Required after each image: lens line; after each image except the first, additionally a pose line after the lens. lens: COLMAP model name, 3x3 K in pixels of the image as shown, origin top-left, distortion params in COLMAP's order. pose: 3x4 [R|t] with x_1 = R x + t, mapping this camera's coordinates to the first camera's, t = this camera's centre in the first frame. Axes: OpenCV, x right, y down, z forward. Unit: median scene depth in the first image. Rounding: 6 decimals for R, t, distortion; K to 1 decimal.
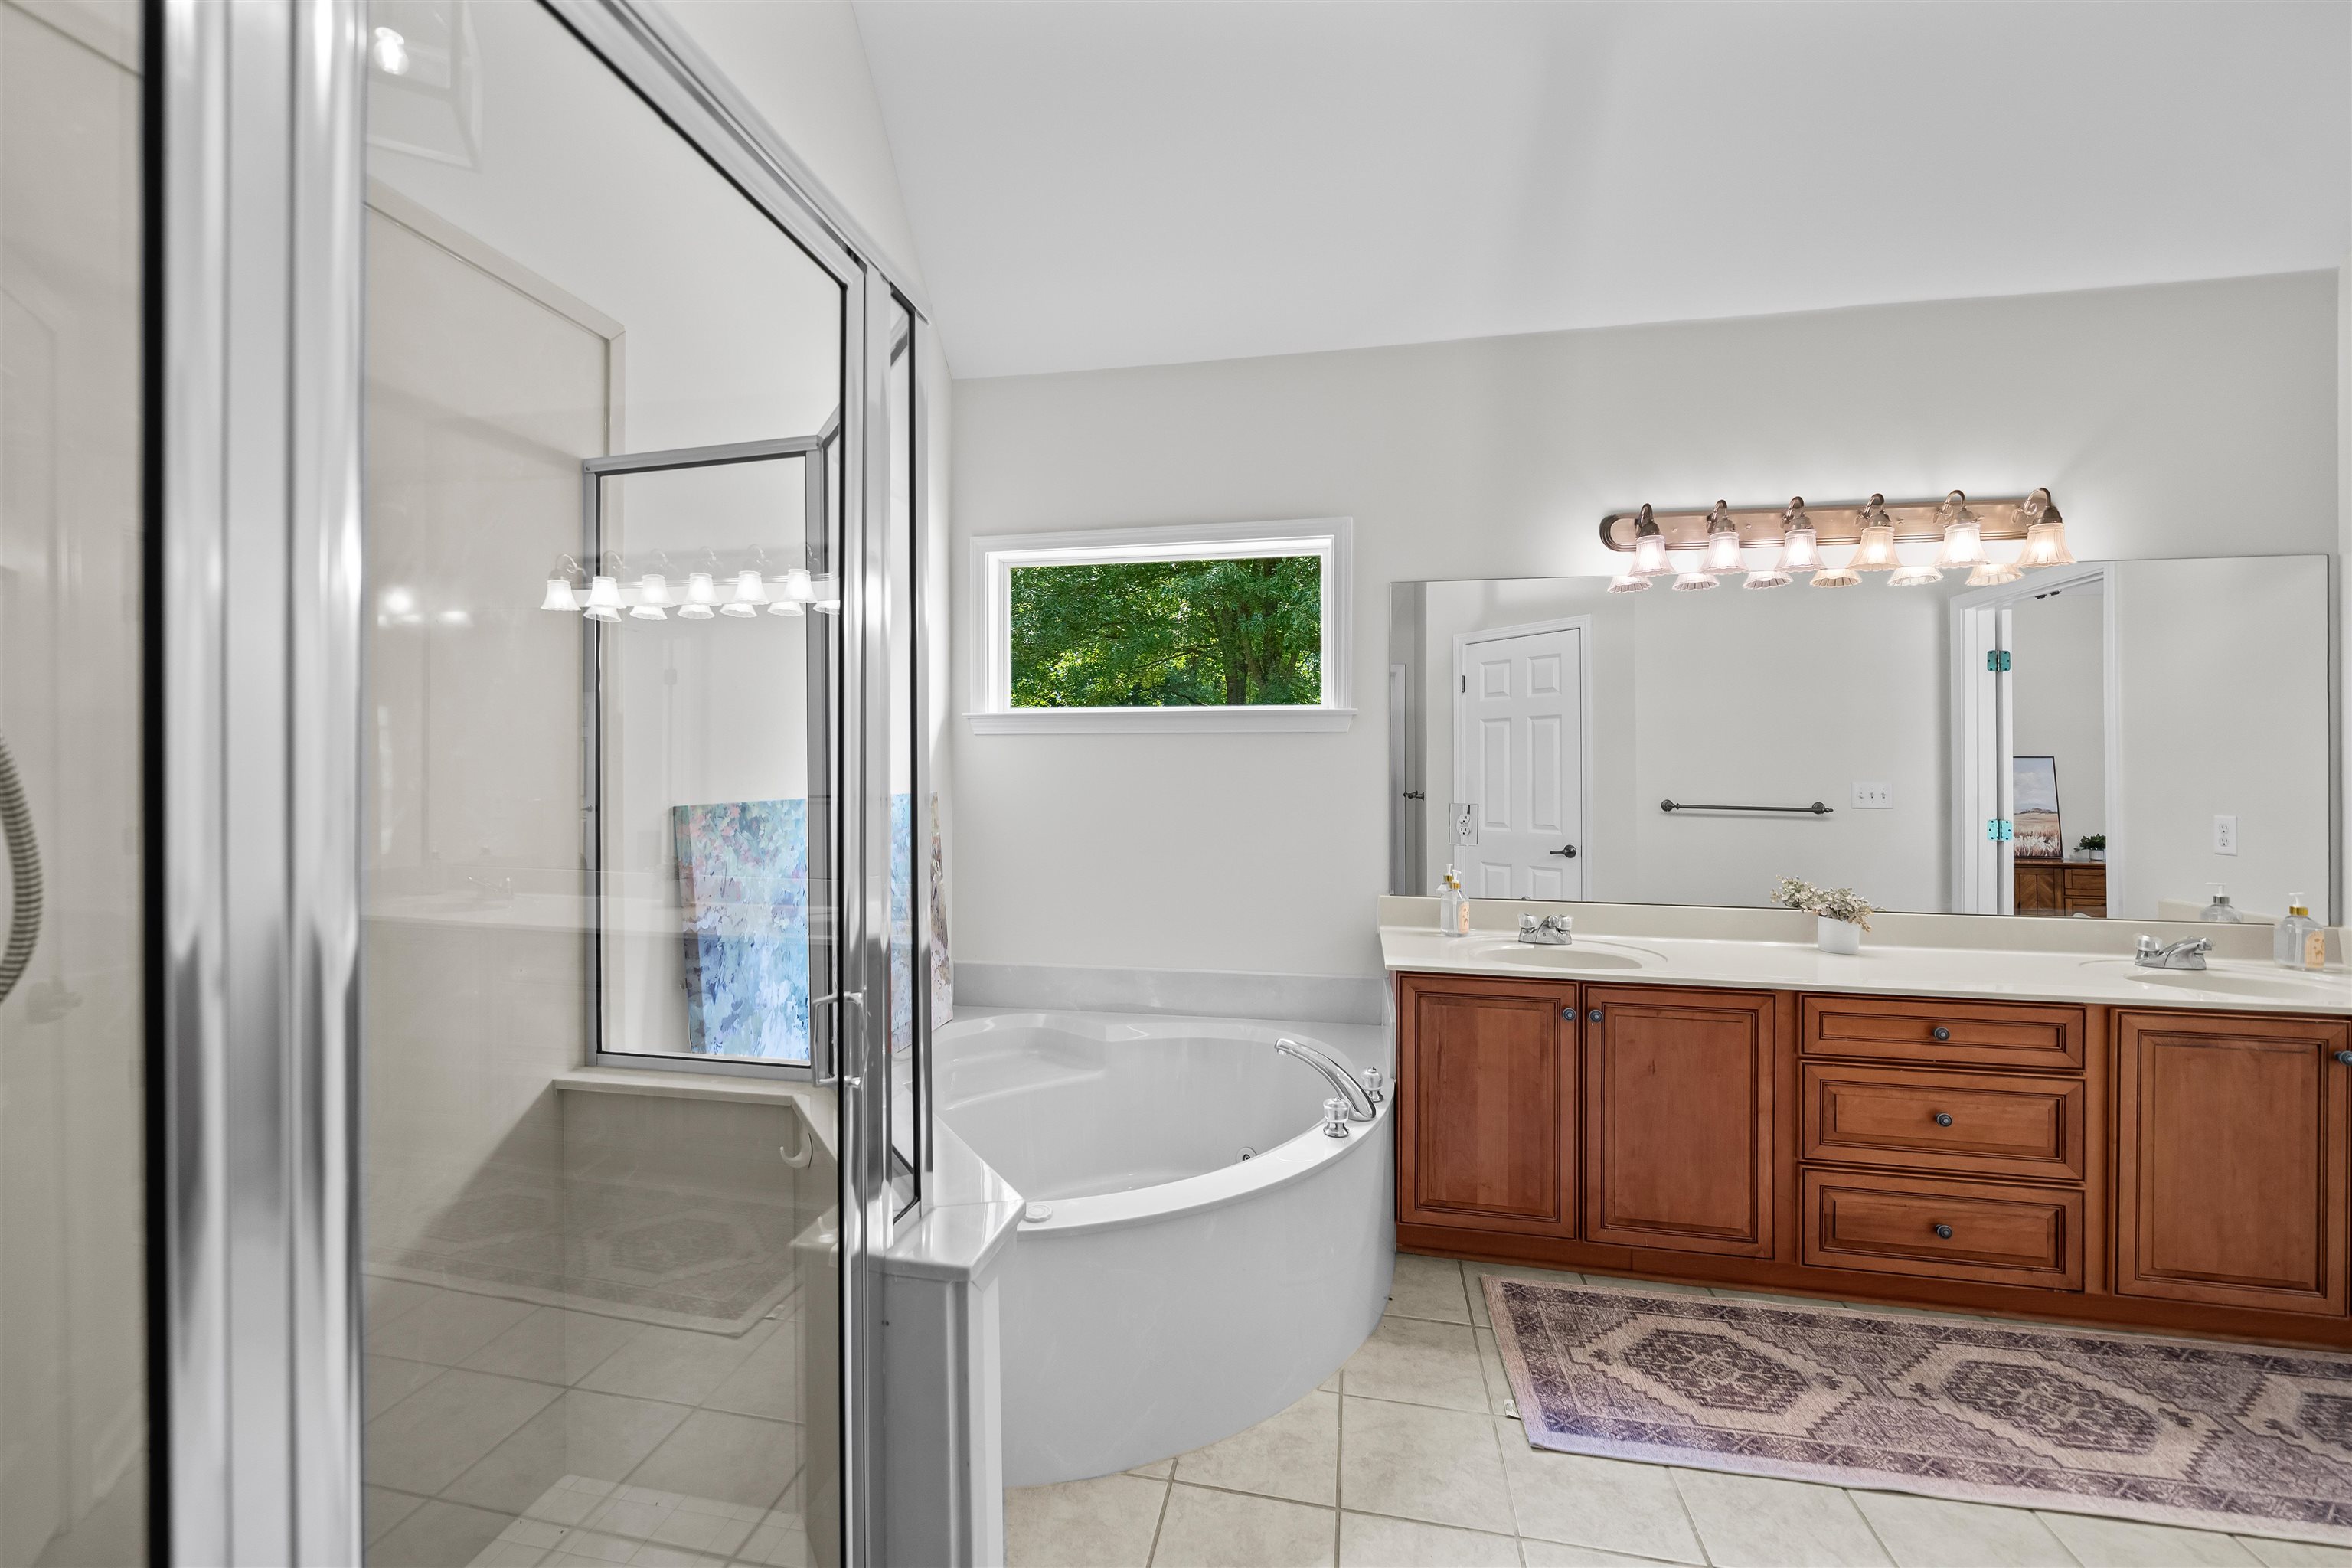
lens RADIAL K [[897.8, 0, 1176.0], [0, 897.8, 784.0], [0, 0, 1]] dist [0.000579, 0.000104]
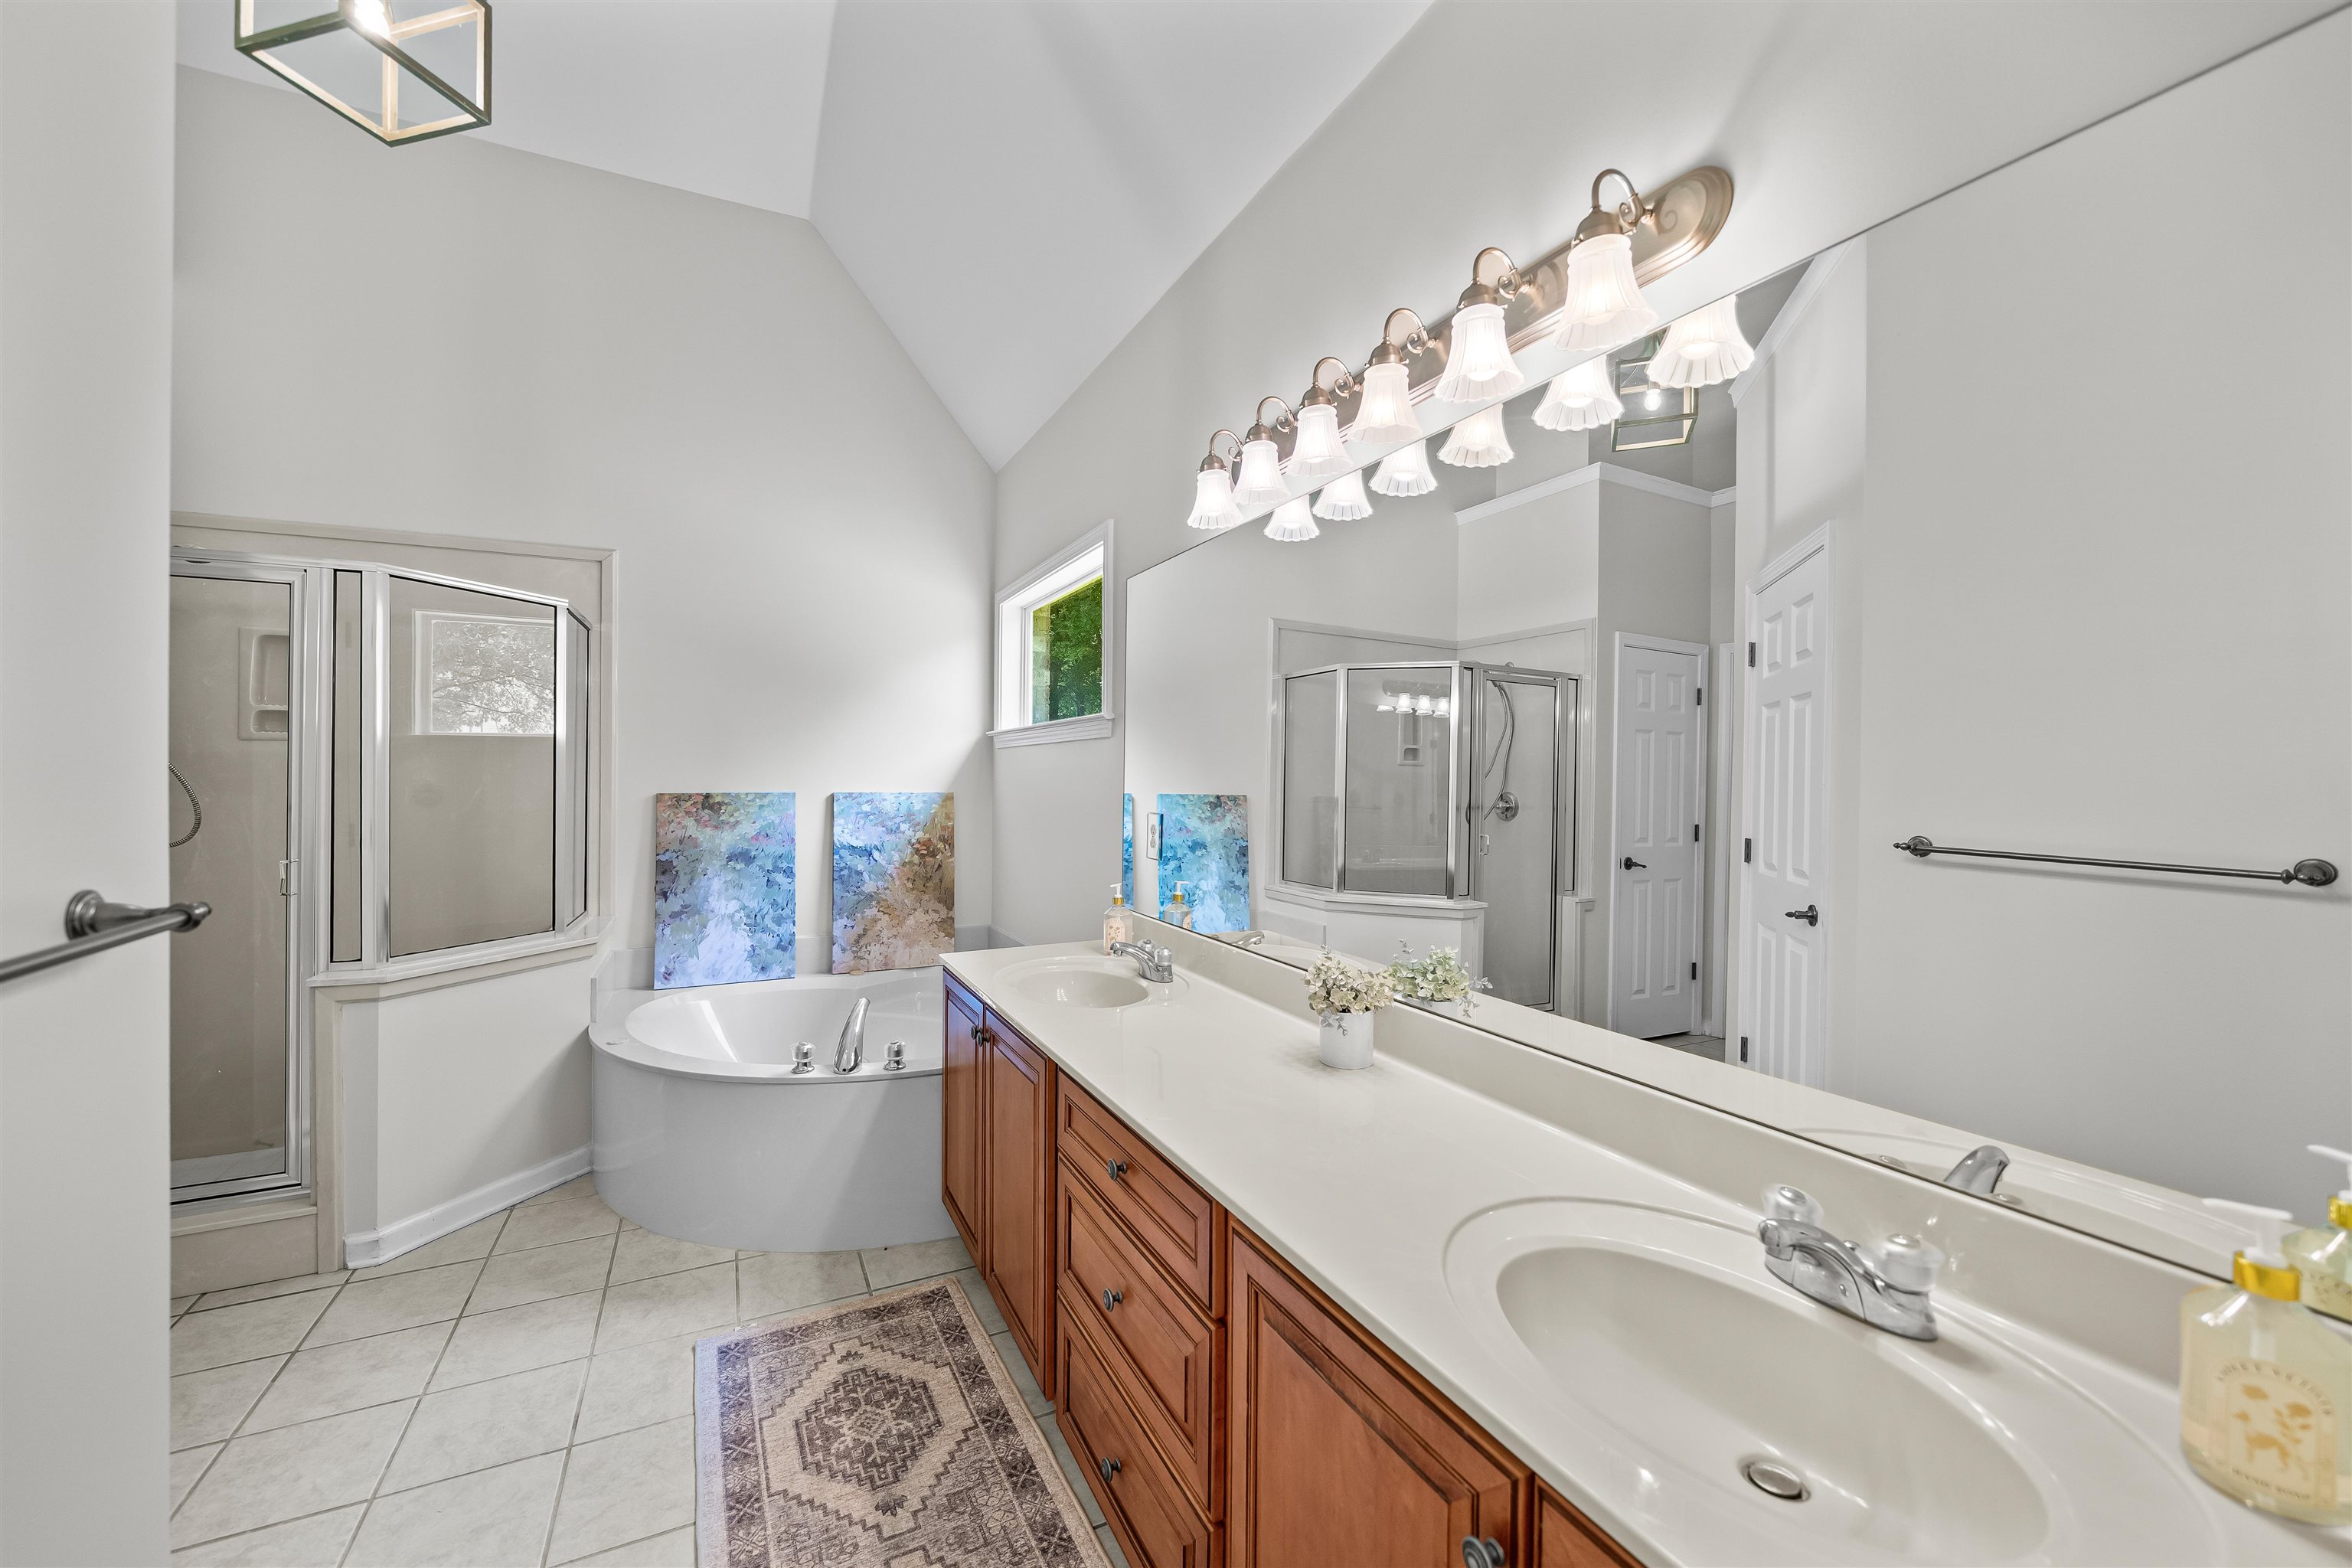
lens RADIAL K [[868.4, 0, 1160.6], [0, 868.4, 796.6], [0, 0, 1]] dist [-0.011899, -0.000057]
pose [[0.624721, 0.020153, -0.780588, 1.385391], [-0.019068, 0.999763, 0.010551, -0.007098], [0.780615, 0.008293, 0.624957, 0.638951]]
